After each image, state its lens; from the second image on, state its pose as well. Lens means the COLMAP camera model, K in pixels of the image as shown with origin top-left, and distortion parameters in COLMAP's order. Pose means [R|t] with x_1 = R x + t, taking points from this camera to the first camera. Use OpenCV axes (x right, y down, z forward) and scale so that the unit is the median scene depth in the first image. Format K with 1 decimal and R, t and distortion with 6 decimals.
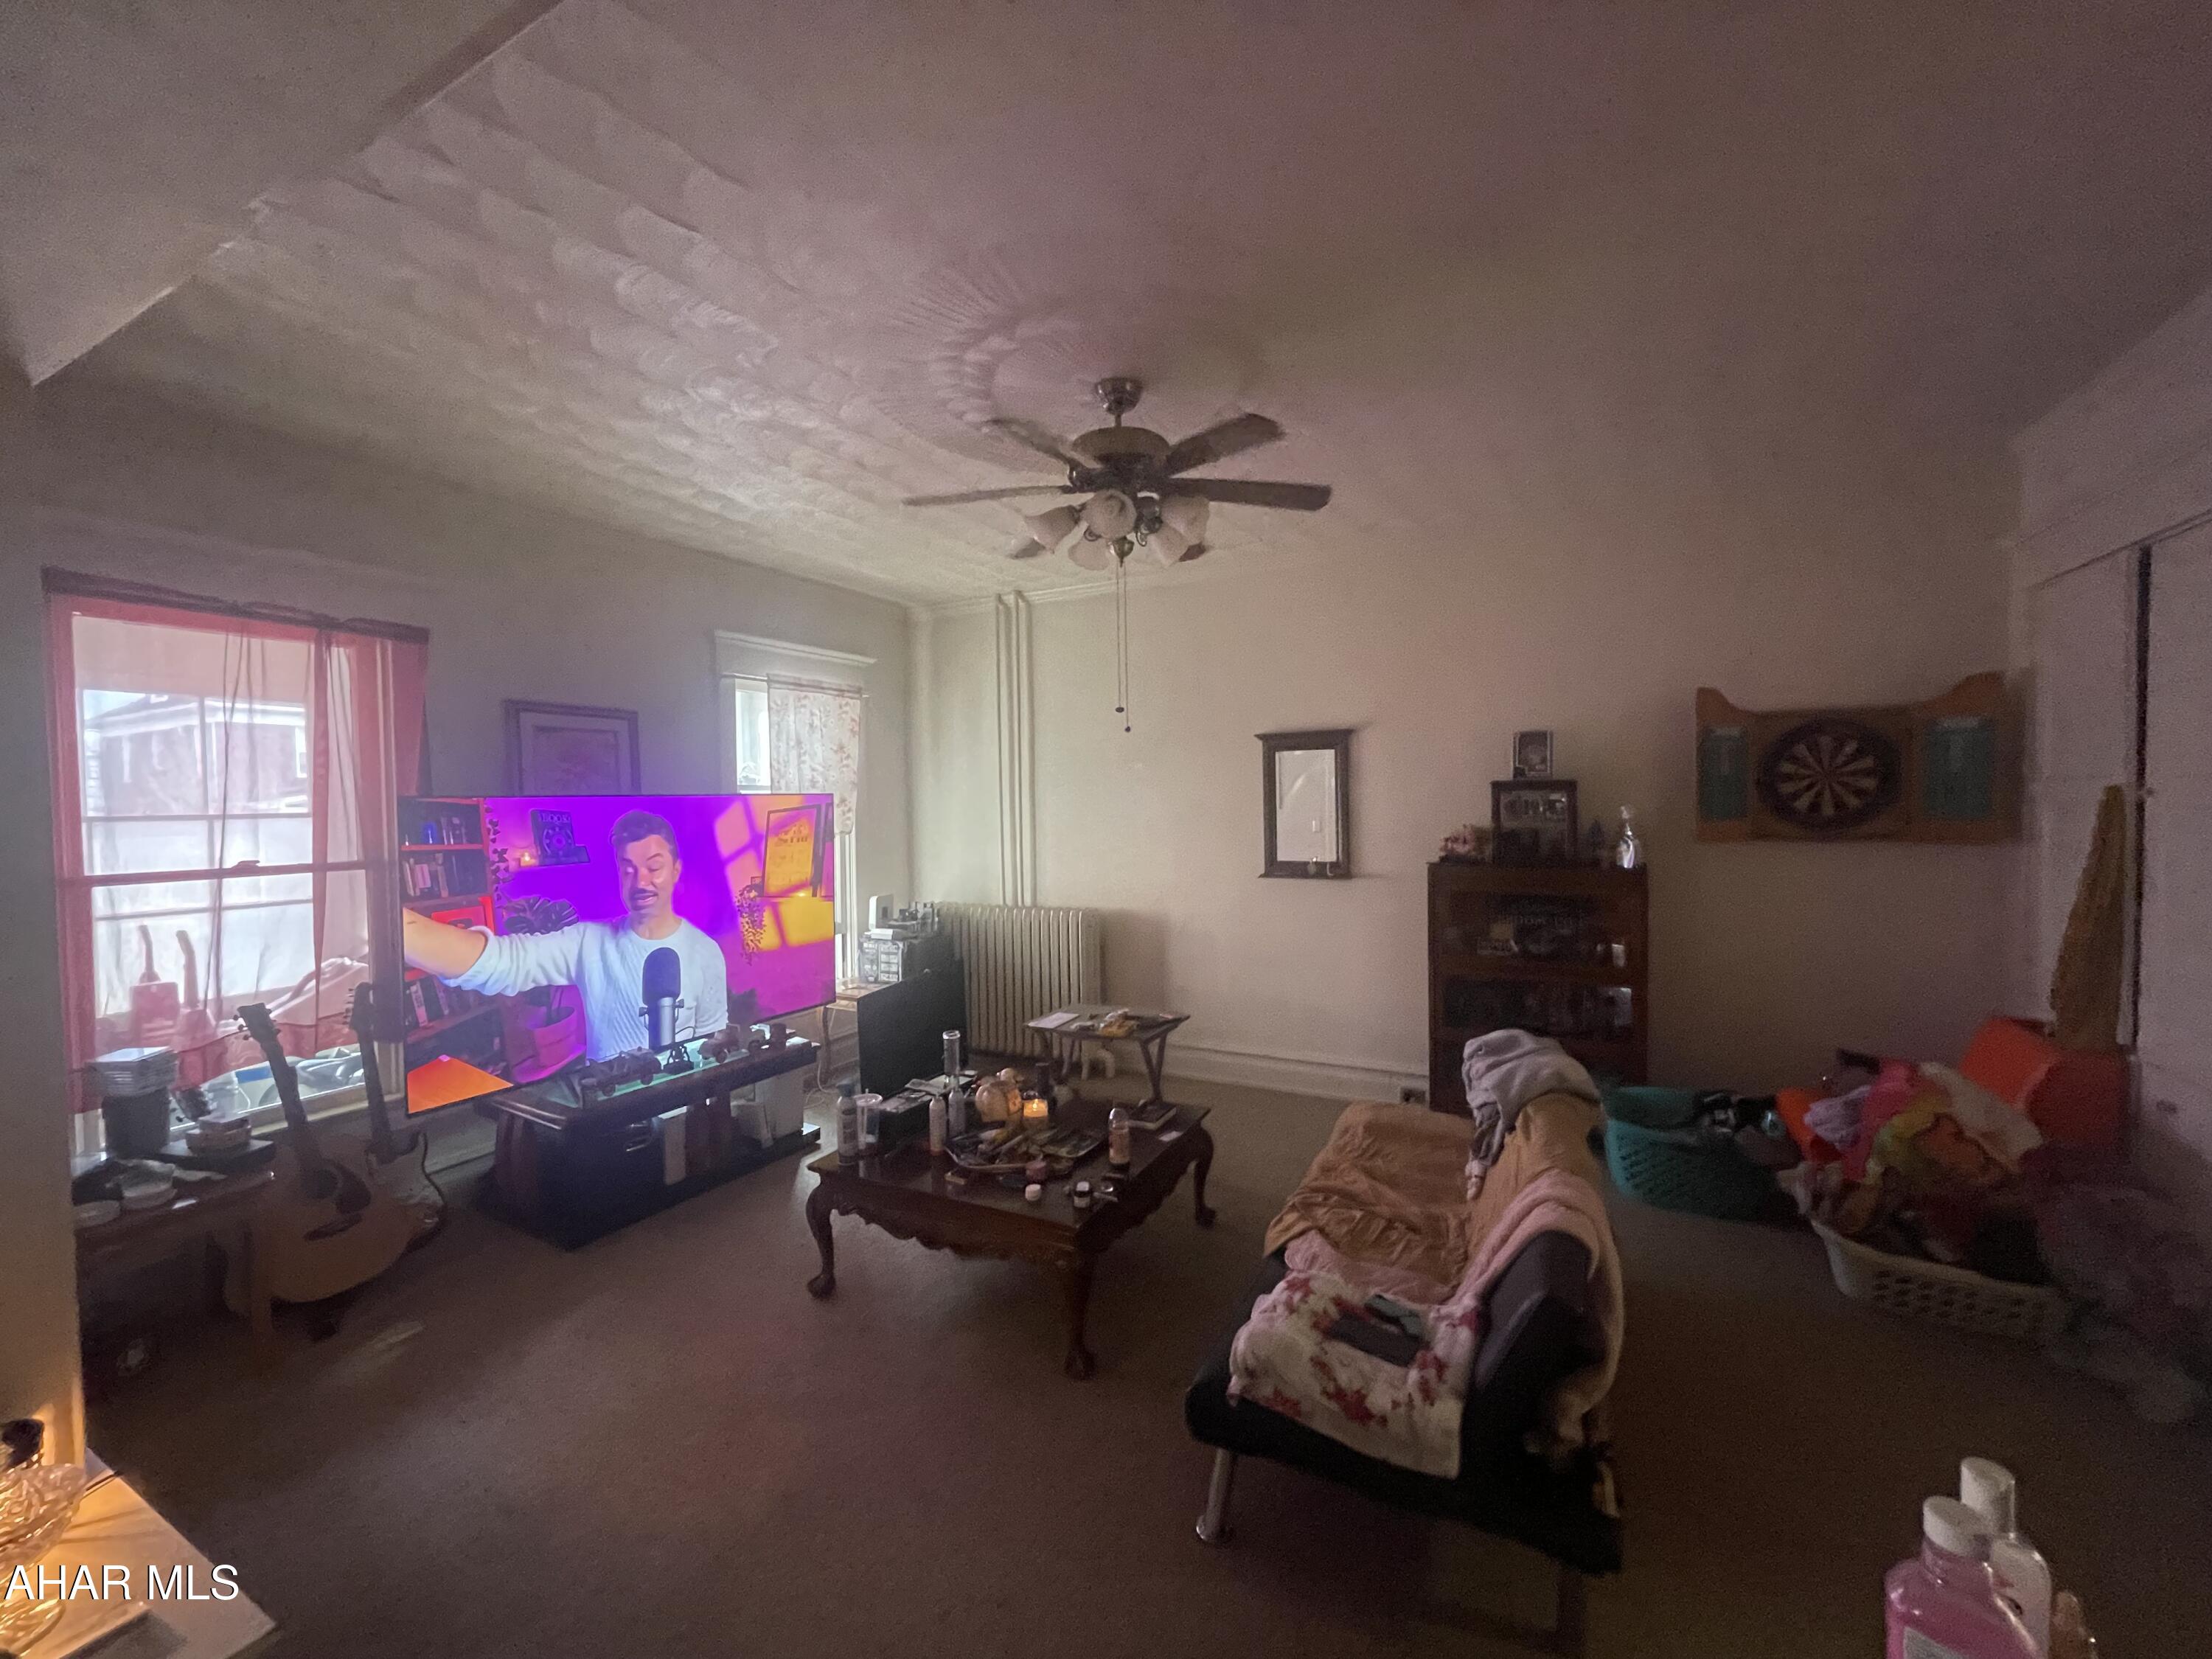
lens RADIAL K [[893.5, 0, 1106.0], [0, 893.5, 829.5], [0, 0, 1]] dist [-0.019392, 0.008429]
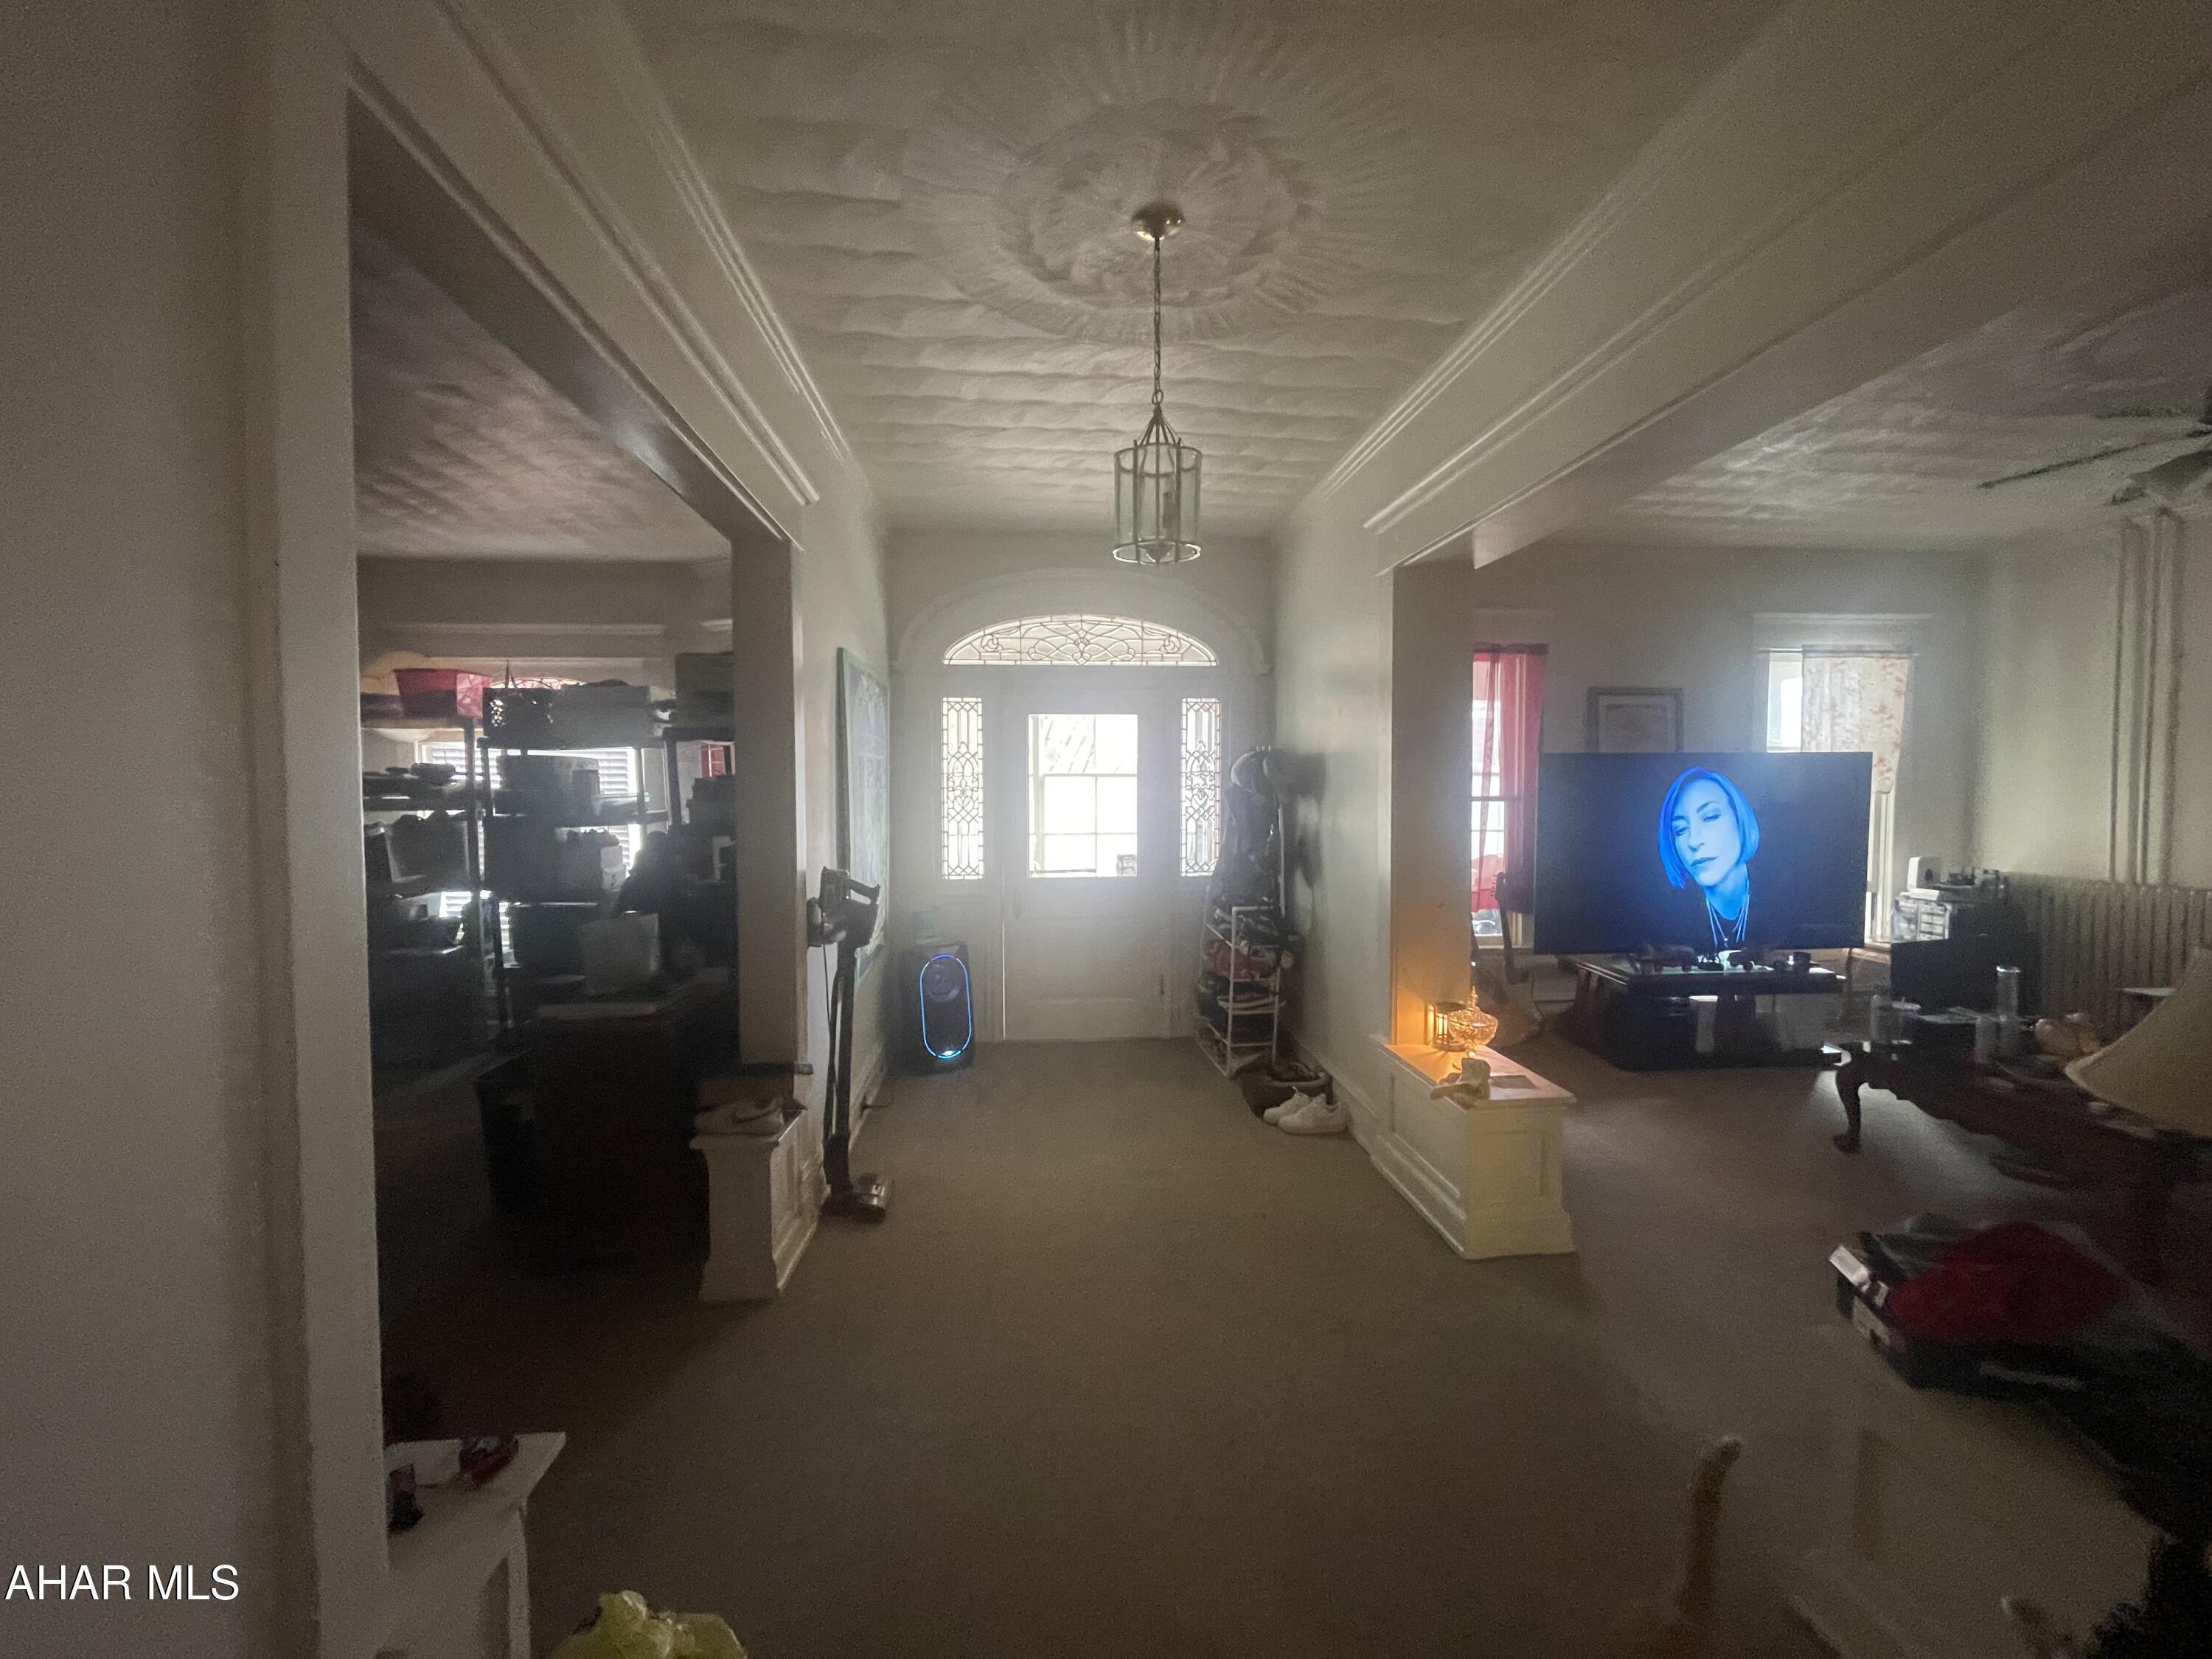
lens RADIAL K [[893.5, 0, 1106.0], [0, 893.5, 829.5], [0, 0, 1]] dist [-0.019392, 0.008429]
pose [[0.546446, 0.045262, -0.836271, 0.077281], [-0.028261, 0.998966, 0.035601, 0.039512], [0.837018, 0.004180, 0.547160, -0.327864]]
